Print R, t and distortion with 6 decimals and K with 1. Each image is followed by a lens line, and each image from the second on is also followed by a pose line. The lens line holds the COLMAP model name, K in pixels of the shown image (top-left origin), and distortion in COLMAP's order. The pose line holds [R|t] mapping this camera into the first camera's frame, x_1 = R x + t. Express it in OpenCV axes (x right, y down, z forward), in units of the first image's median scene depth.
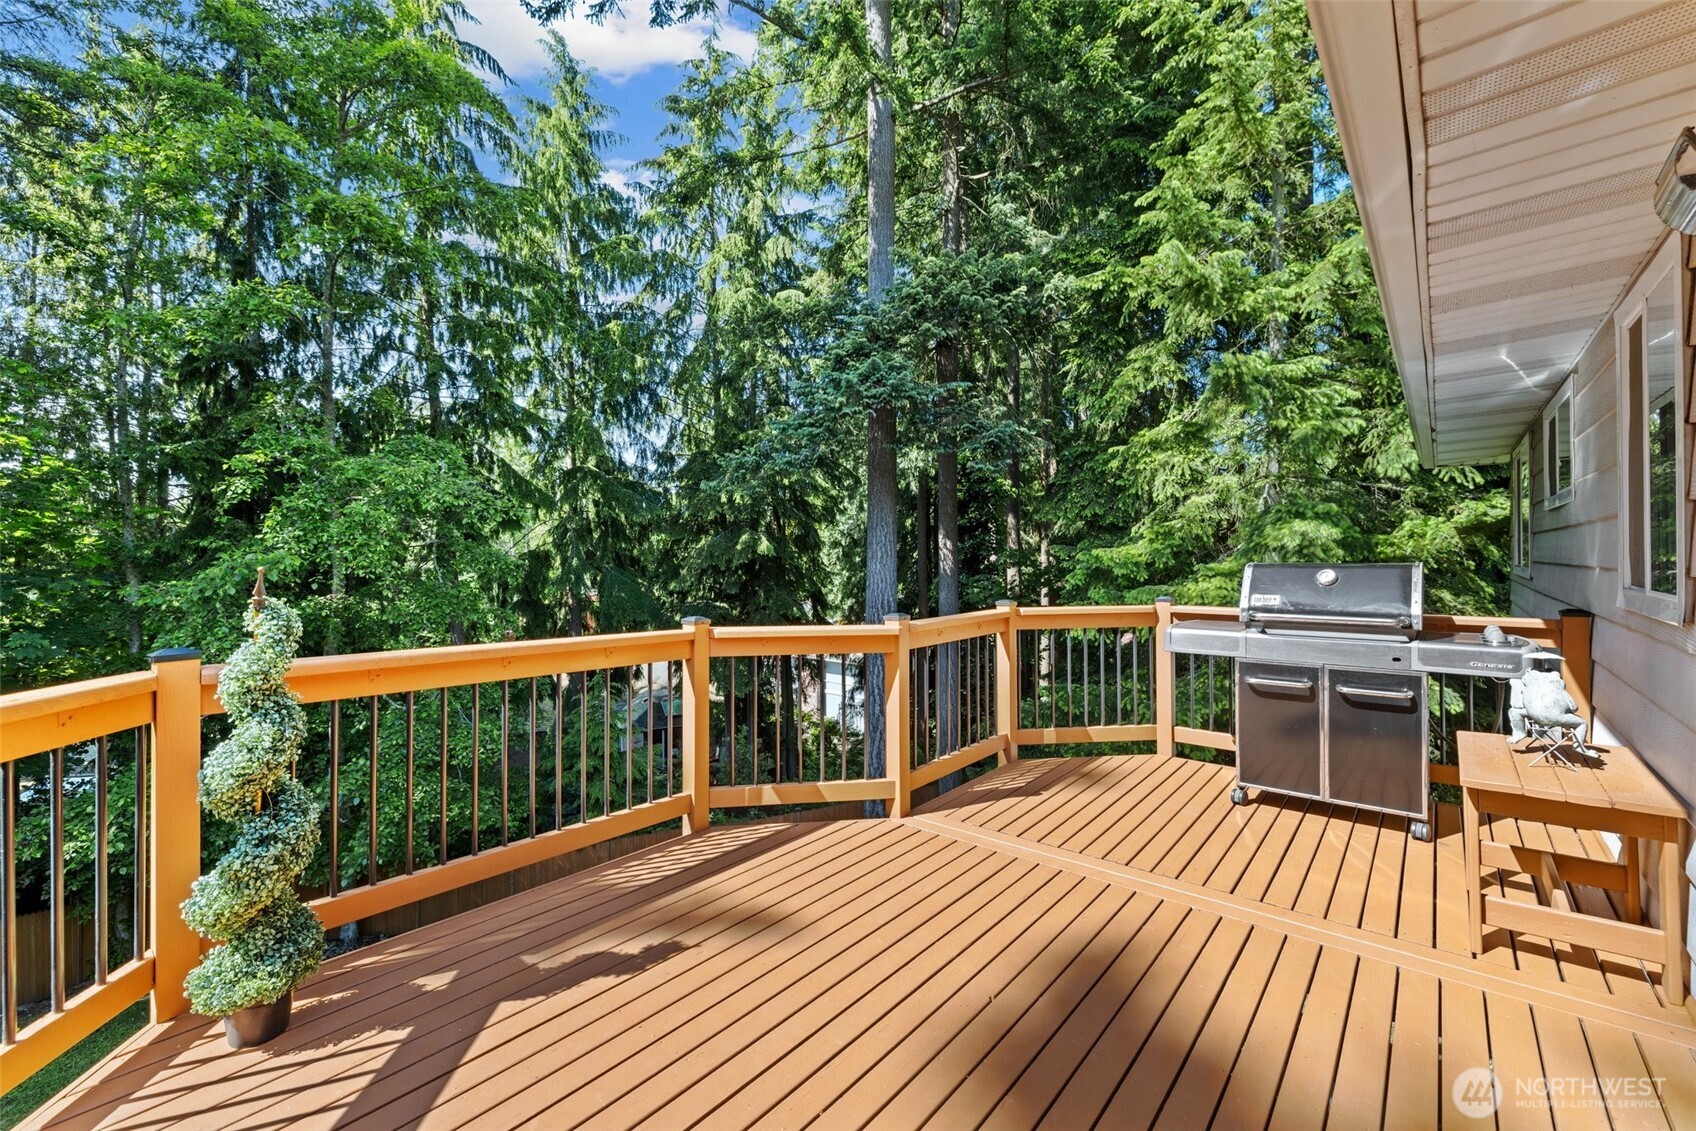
lens RADIAL K [[714.0, 0, 856.5], [0, 714.0, 562.2], [0, 0, 1]] dist [0.001190, -0.001213]
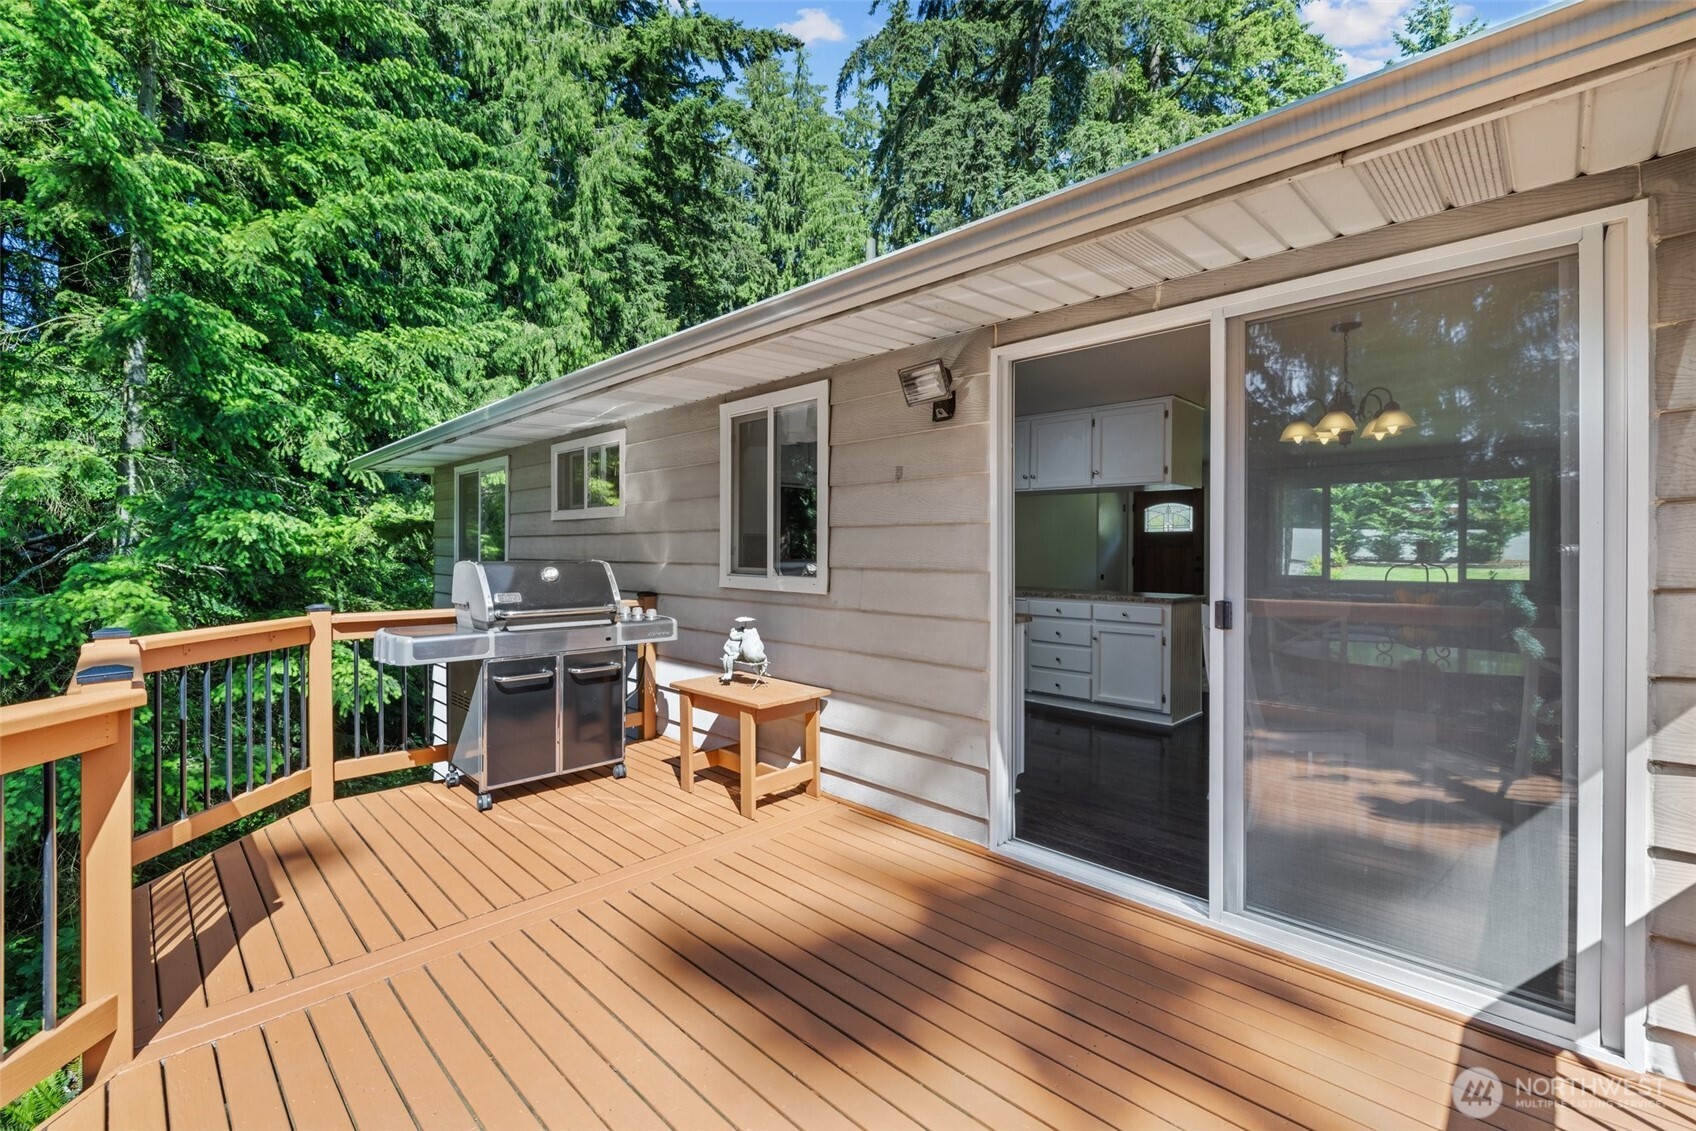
lens RADIAL K [[714.0, 0, 859.9], [0, 714.0, 553.6], [0, 0, 1]] dist [0.001190, -0.001213]
pose [[0.079931, 0.006413, 0.996780, -0.376684], [0.001948, 0.999976, -0.006590, -0.002450], [-0.996798, 0.002468, 0.079917, 0.396429]]
